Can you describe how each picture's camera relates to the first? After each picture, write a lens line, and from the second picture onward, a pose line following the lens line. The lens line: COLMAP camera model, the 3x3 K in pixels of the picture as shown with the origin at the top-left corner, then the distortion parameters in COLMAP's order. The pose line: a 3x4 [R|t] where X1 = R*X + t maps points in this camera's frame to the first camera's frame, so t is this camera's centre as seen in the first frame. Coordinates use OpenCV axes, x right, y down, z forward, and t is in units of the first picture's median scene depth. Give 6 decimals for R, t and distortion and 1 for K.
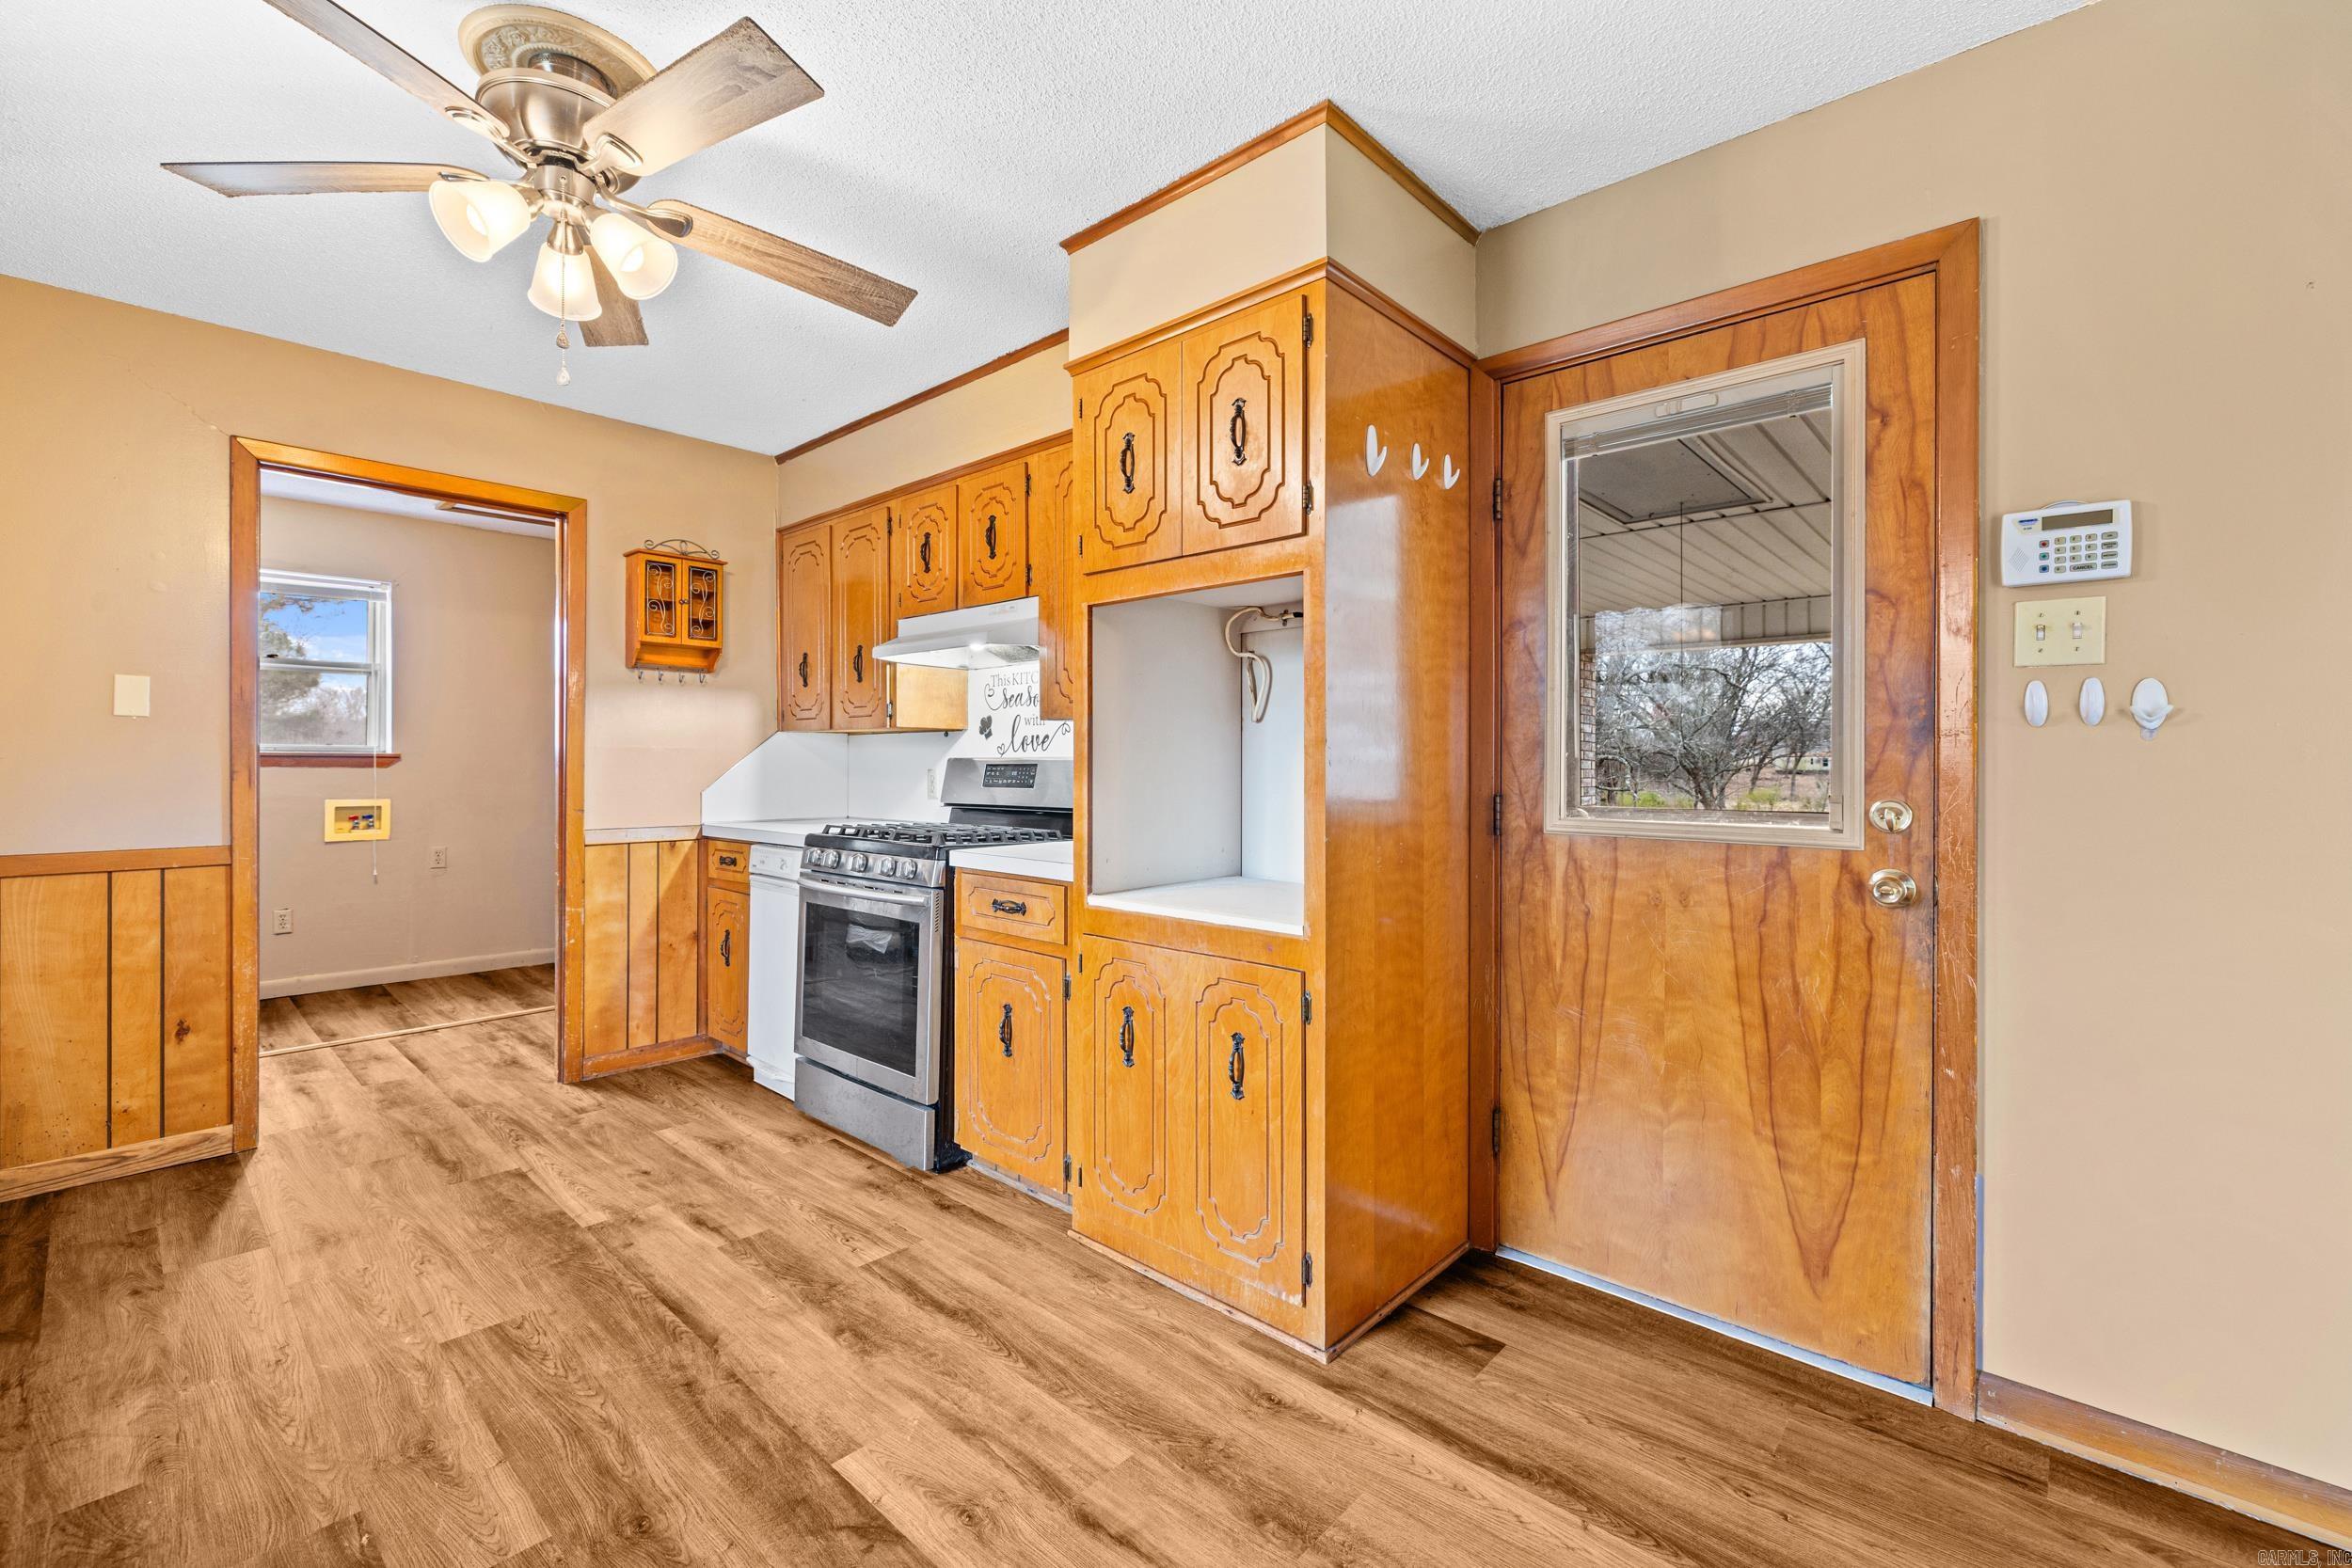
lens RADIAL K [[994.2, 0, 1165.7], [0, 994.2, 783.9], [0, 0, 1]] dist [-0.000176, -0.000071]
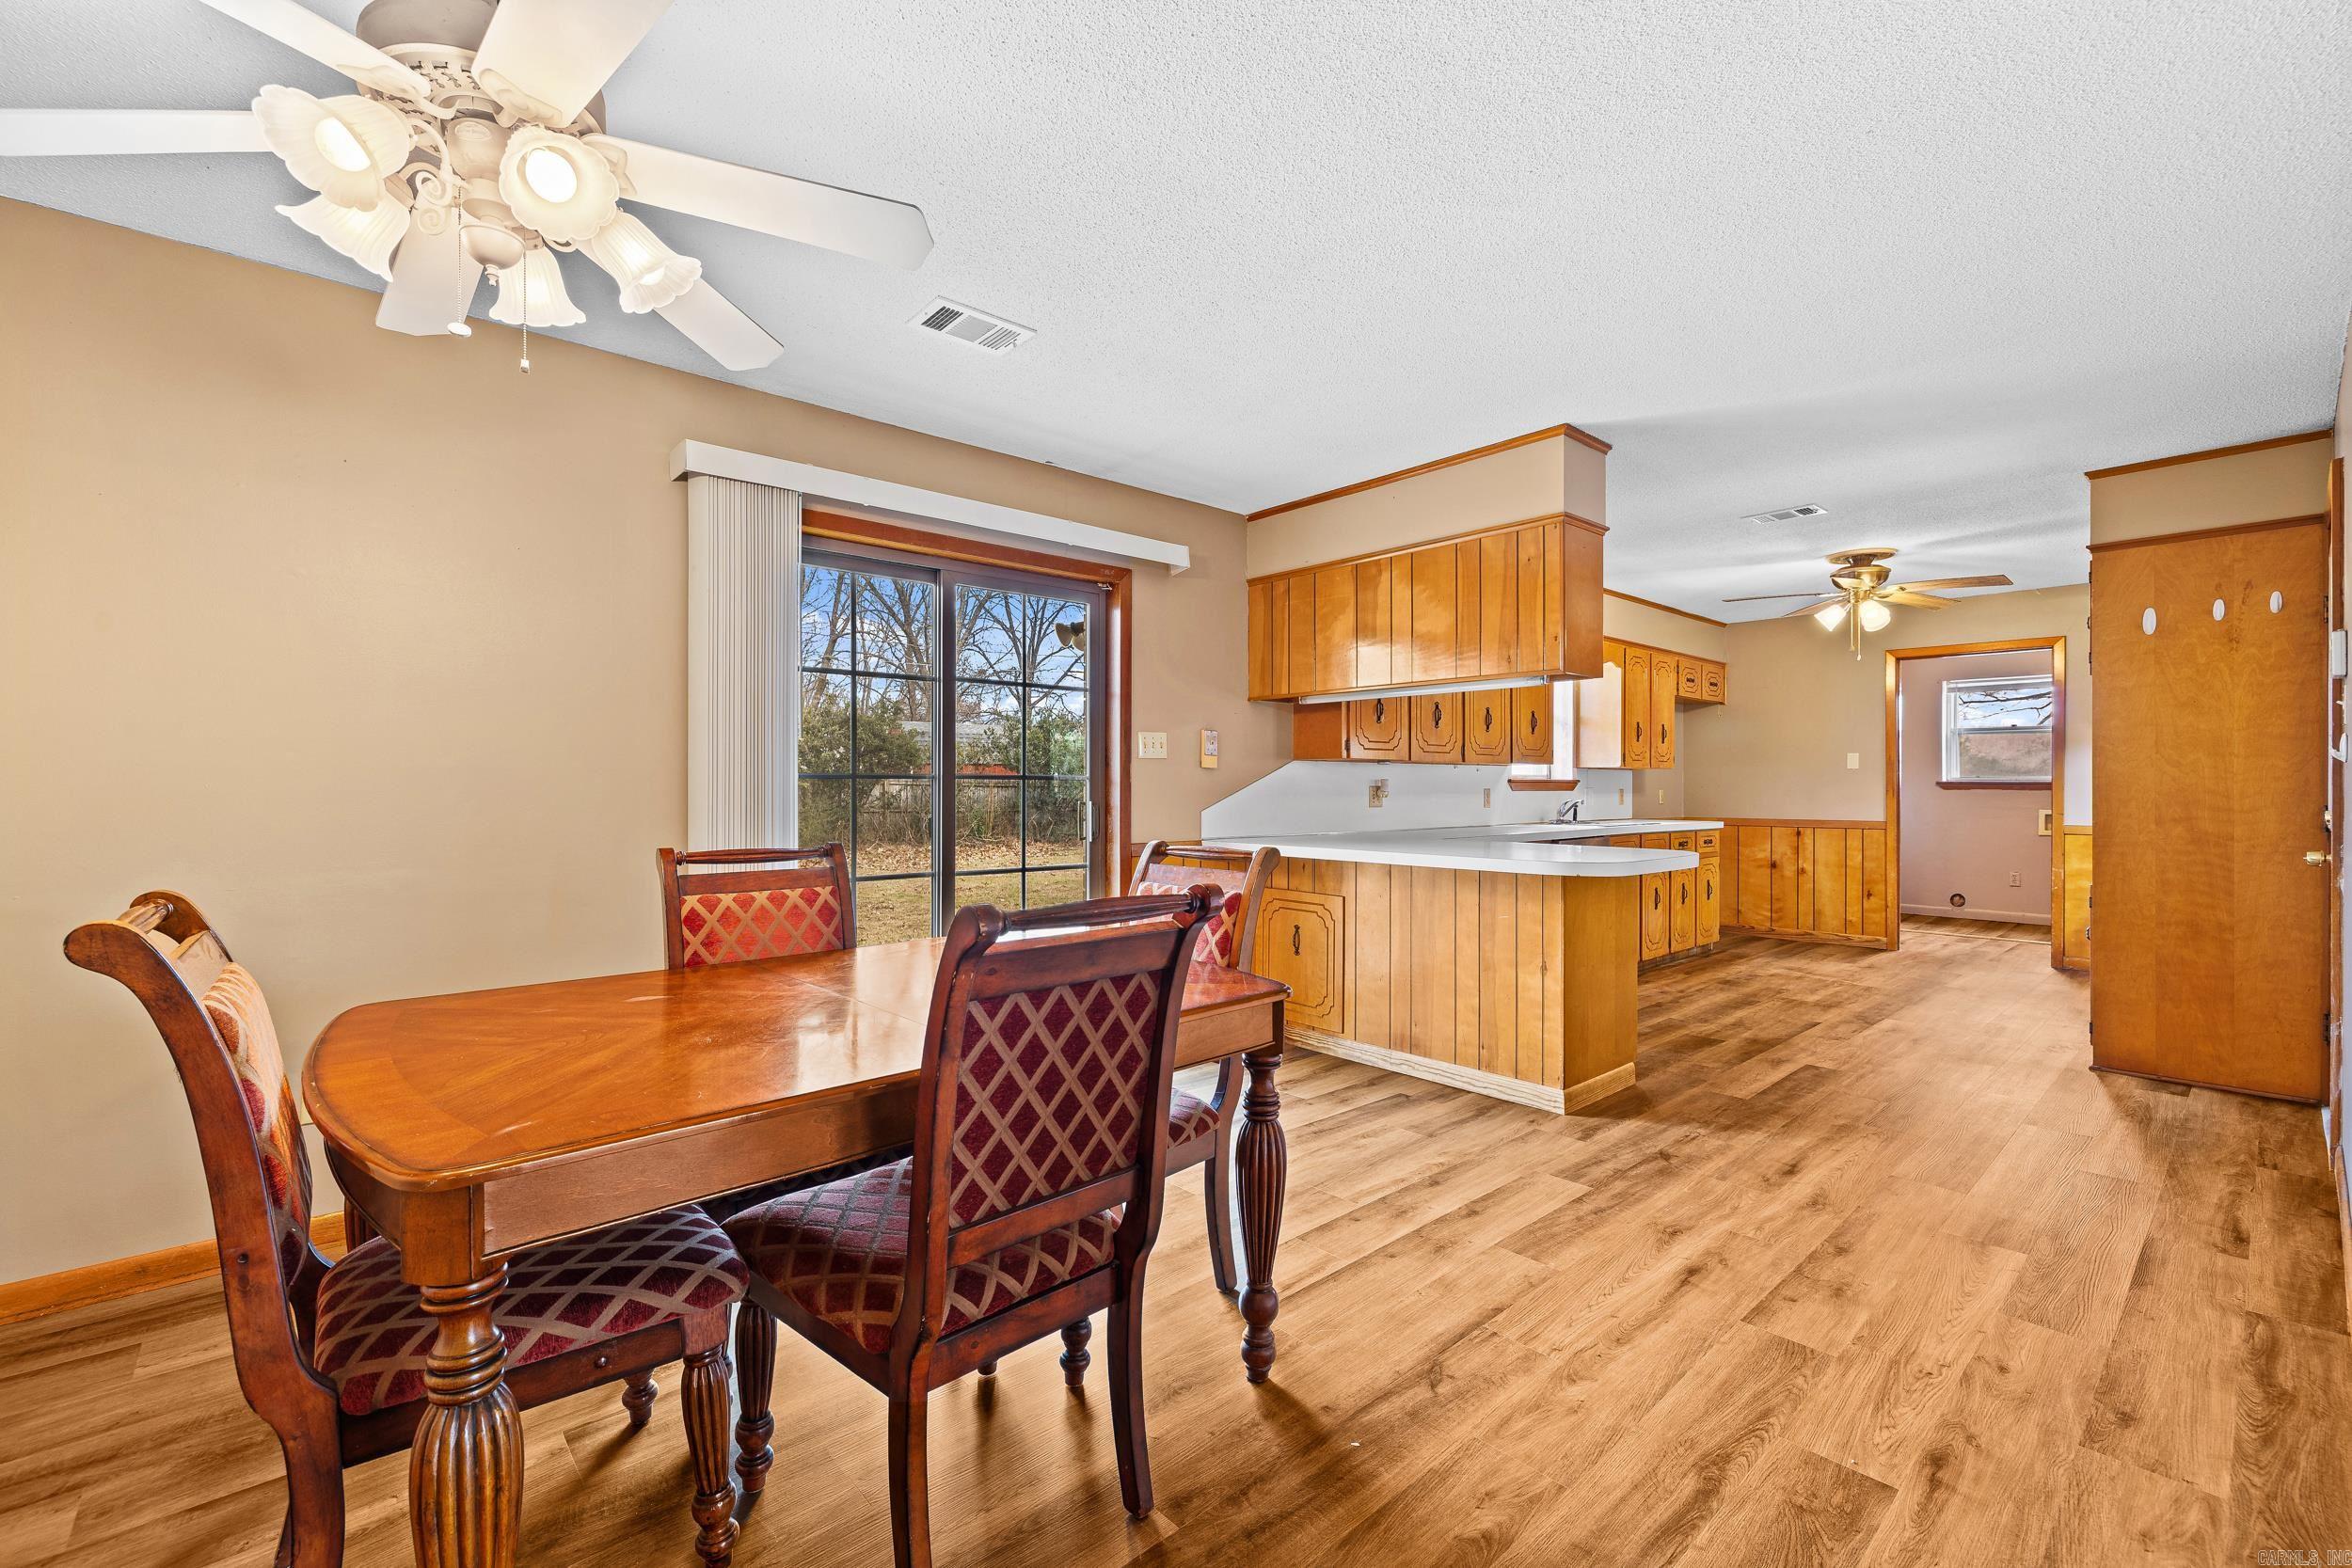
lens RADIAL K [[976.5, 0, 1153.6], [0, 976.5, 795.7], [0, 0, 1]] dist [-0.000781, 0.000022]
pose [[-0.116381, 0.007813, -0.993174, 2.295646], [-0.021575, 0.999713, 0.010393, 0.017336], [0.992970, 0.022637, -0.116179, -0.707221]]
